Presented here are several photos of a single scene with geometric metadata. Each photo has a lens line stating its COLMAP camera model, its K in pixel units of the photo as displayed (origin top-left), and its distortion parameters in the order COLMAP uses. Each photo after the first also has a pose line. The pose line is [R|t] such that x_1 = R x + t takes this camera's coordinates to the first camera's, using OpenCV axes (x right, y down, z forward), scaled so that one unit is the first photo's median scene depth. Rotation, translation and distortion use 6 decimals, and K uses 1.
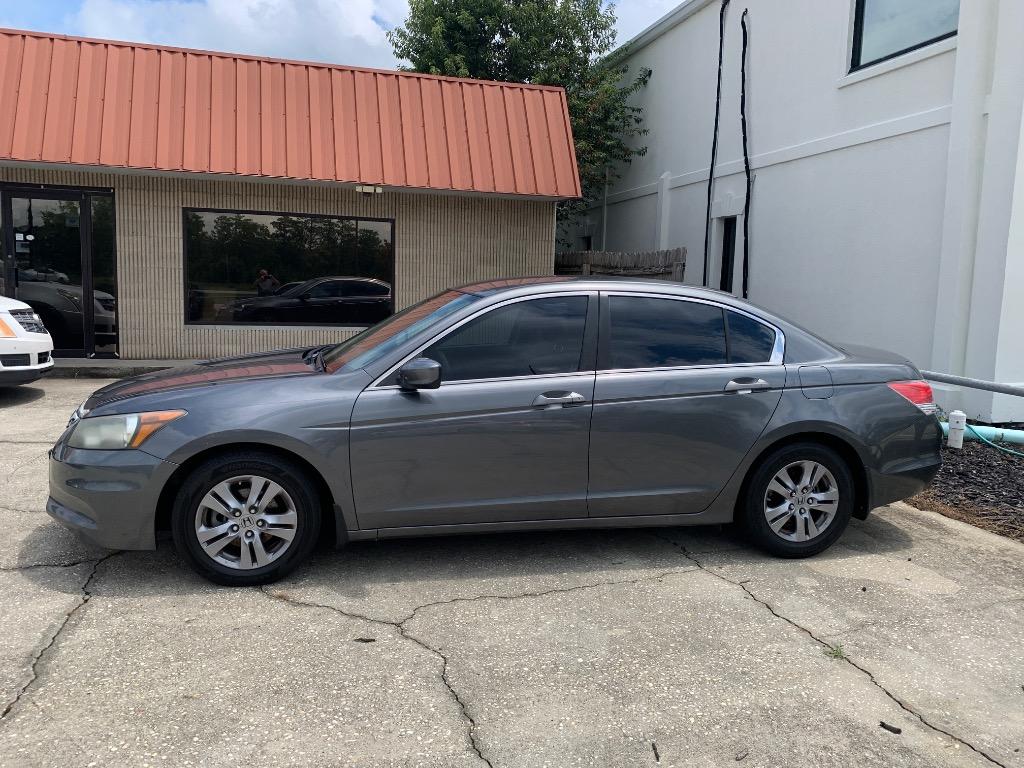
lens RADIAL K [[793.5, 0, 509.1], [0, 793.5, 369.1], [0, 0, 1]] dist [0.030726, -0.003701]
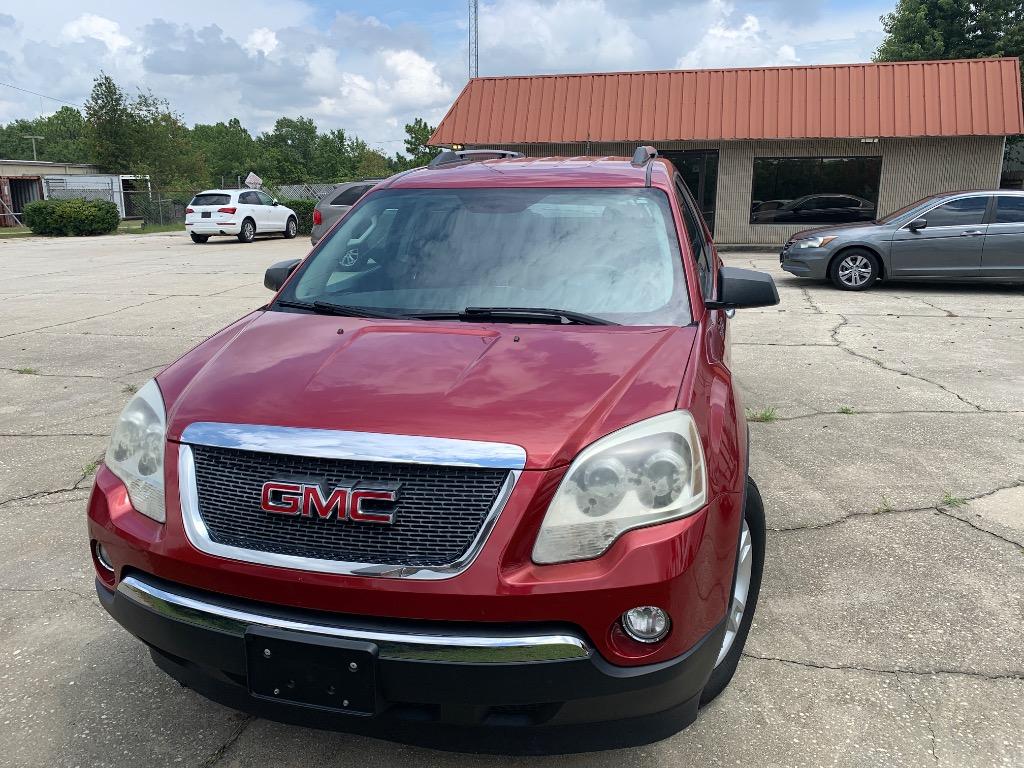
lens RADIAL K [[793.5, 0, 509.1], [0, 793.5, 369.1], [0, 0, 1]] dist [0.030726, -0.003701]
pose [[0.869619, 0.072729, -0.488338, 0.062815], [-0.025128, 0.994329, 0.103341, 0.277754], [0.493084, -0.077596, 0.866514, -2.451604]]
